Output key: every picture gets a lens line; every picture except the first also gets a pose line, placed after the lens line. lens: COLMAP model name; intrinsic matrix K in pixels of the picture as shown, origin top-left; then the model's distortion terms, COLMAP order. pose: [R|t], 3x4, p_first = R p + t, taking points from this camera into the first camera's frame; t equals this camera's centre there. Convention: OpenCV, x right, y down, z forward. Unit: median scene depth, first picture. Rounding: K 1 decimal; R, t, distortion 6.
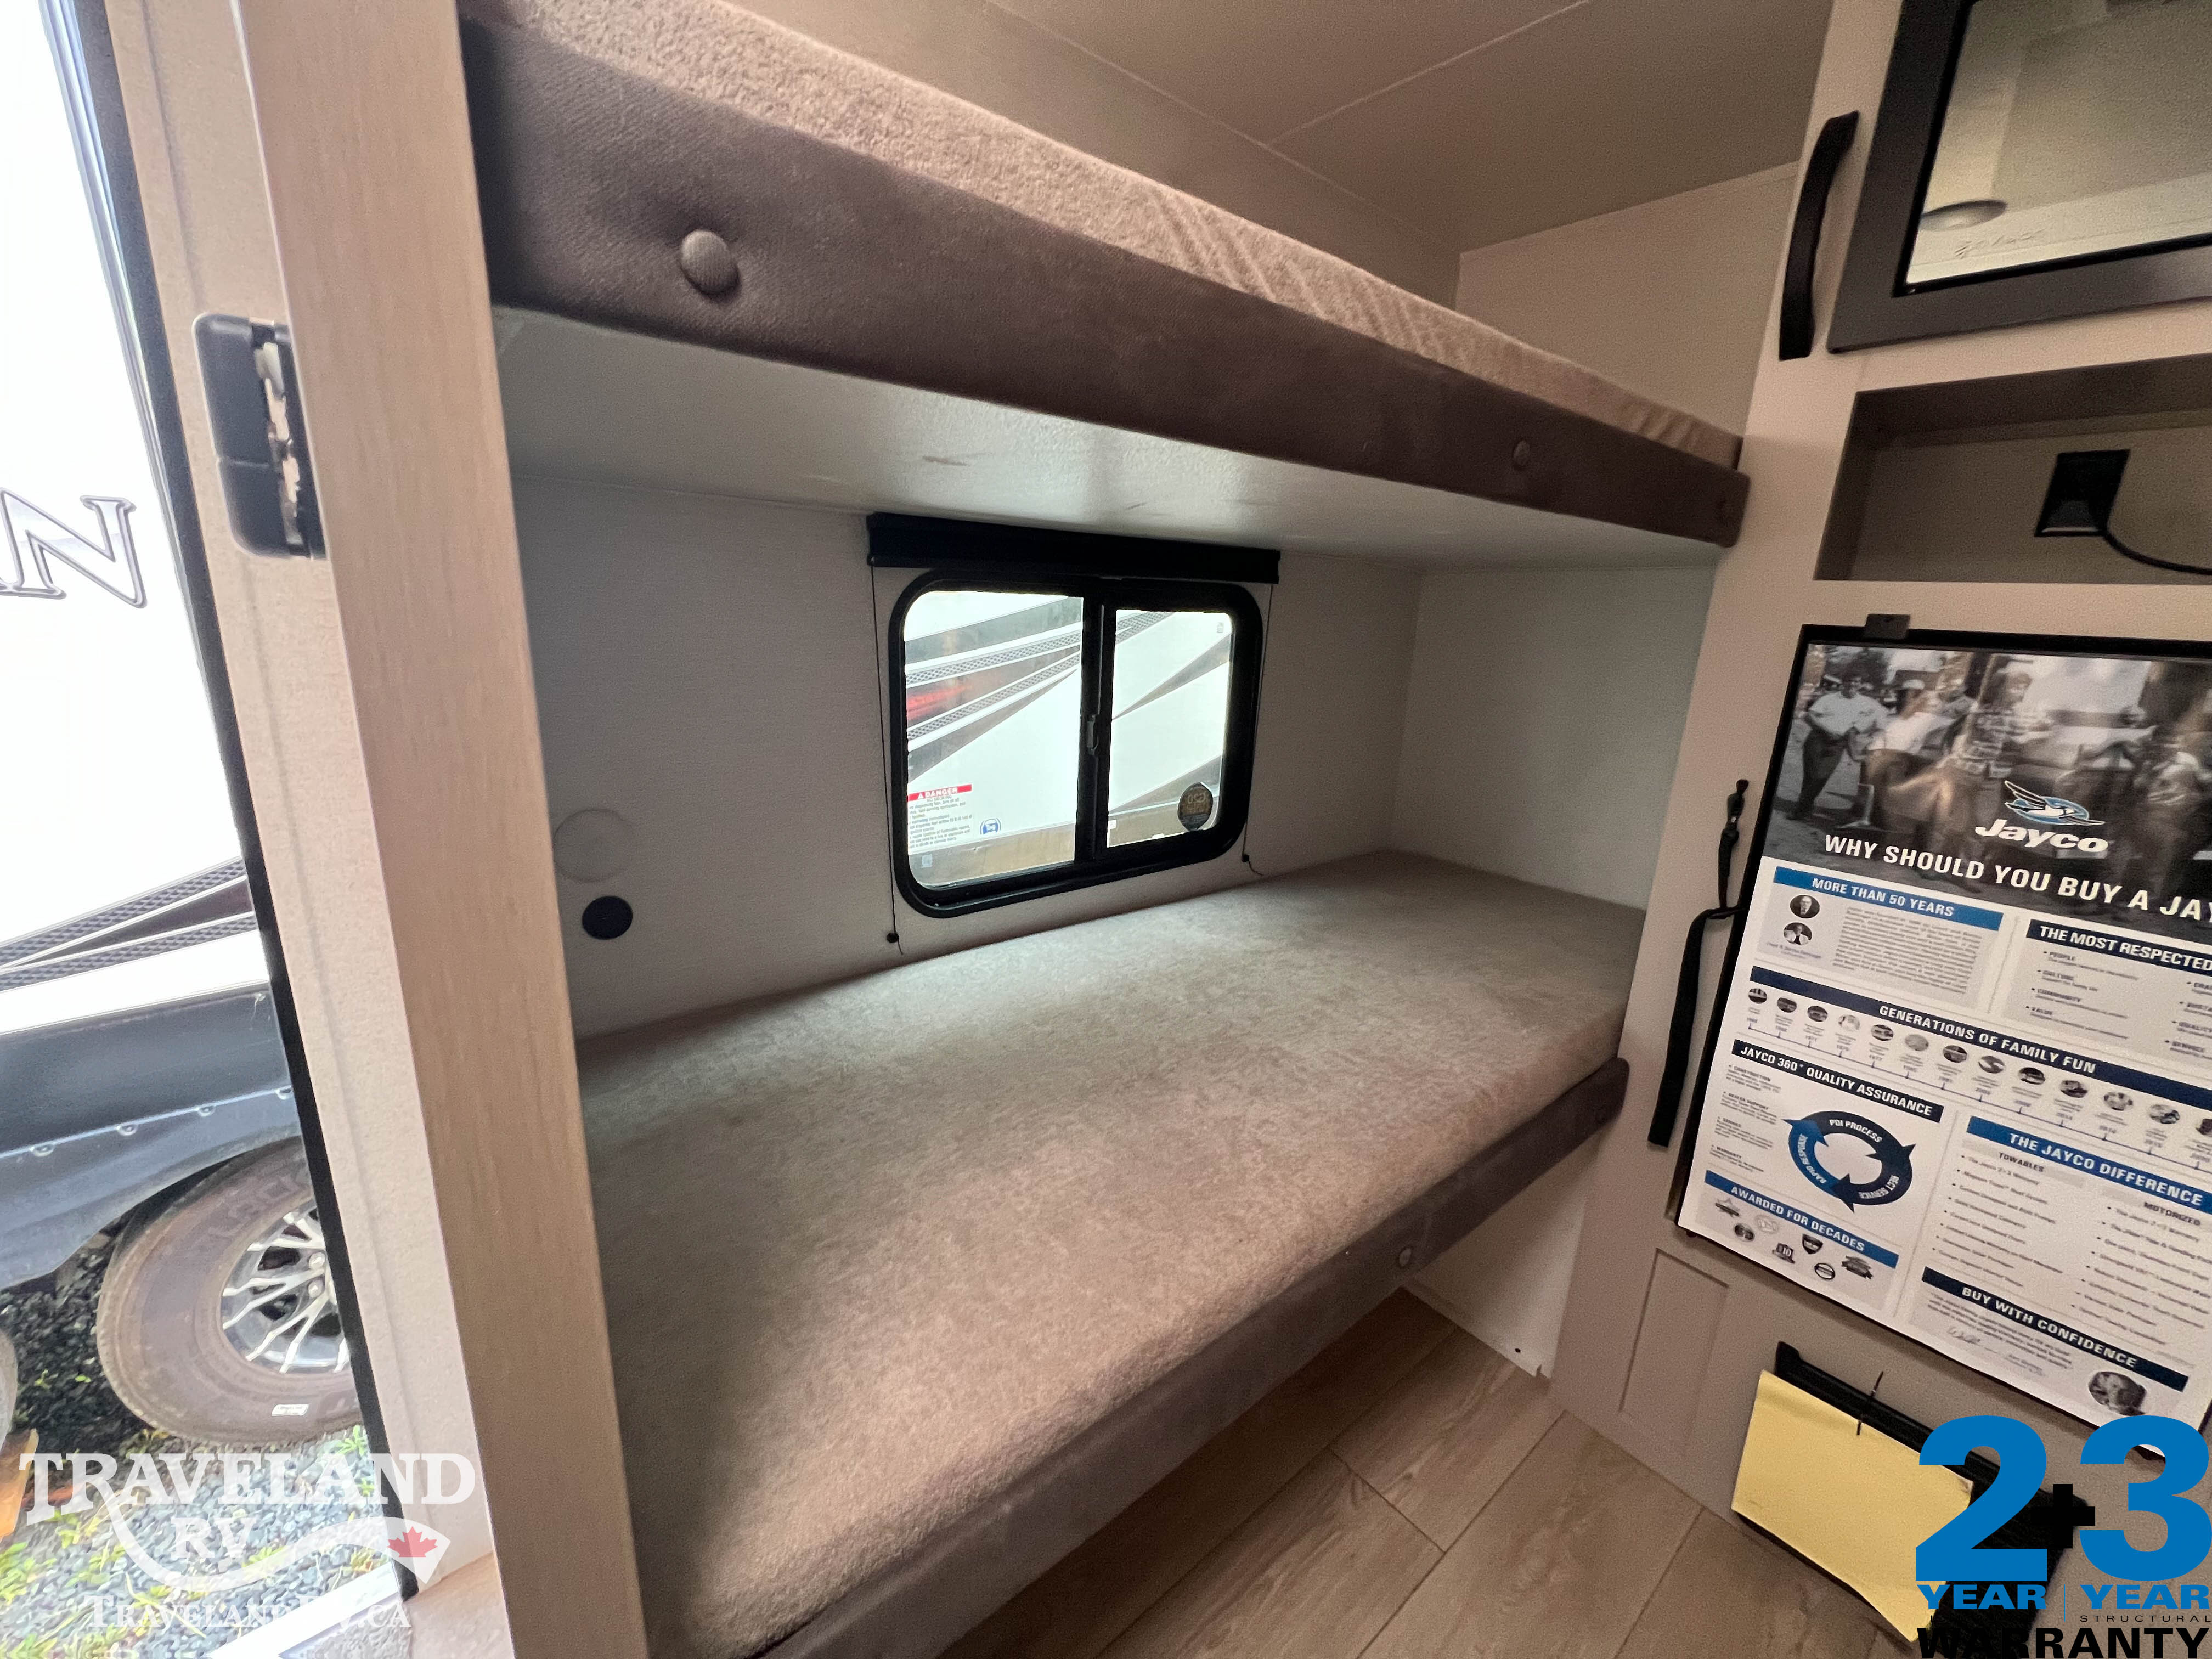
lens RADIAL K [[891.2, 0, 1106.9], [0, 891.2, 834.5], [0, 0, 1]] dist [-0.001378, 0.000338]
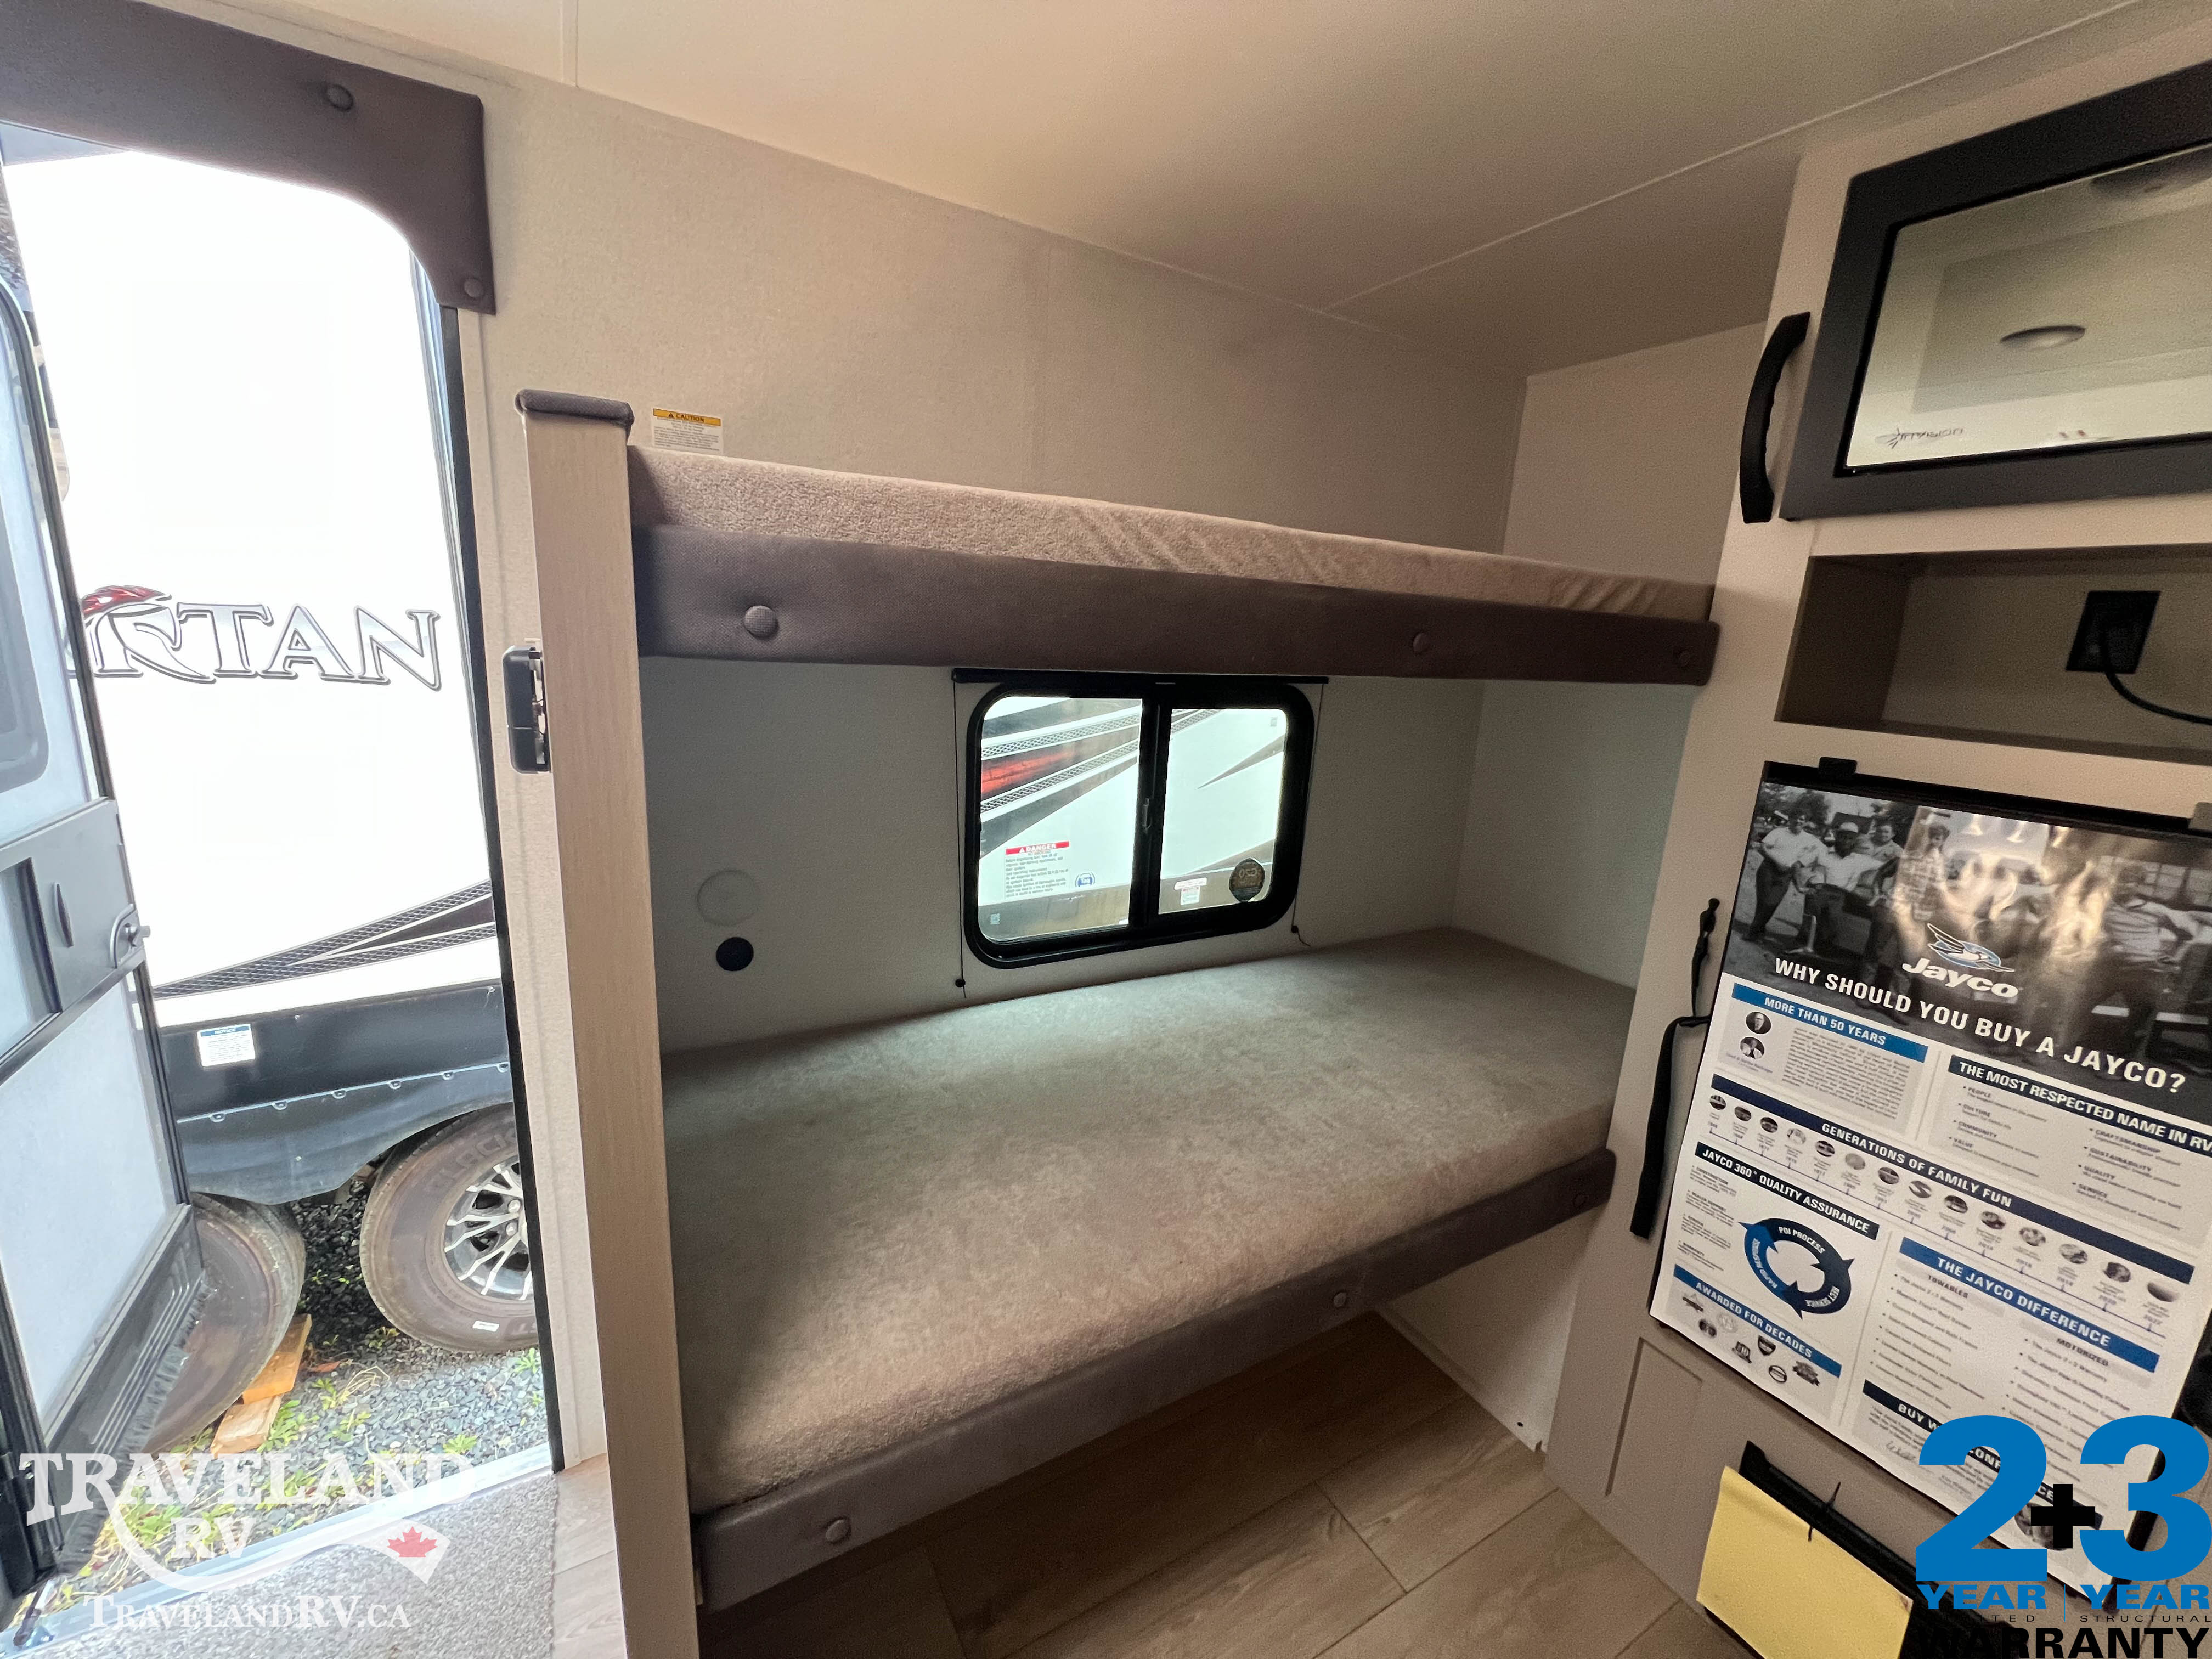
lens RADIAL K [[891.2, 0, 1104.4], [0, 891.2, 835.5], [0, 0, 1]] dist [-0.001378, 0.000338]
pose [[0.985383, 0.048552, -0.163287, 0.166867], [-0.055078, 0.997845, -0.035672, -0.061266], [0.161203, 0.044144, 0.985934, -0.190533]]
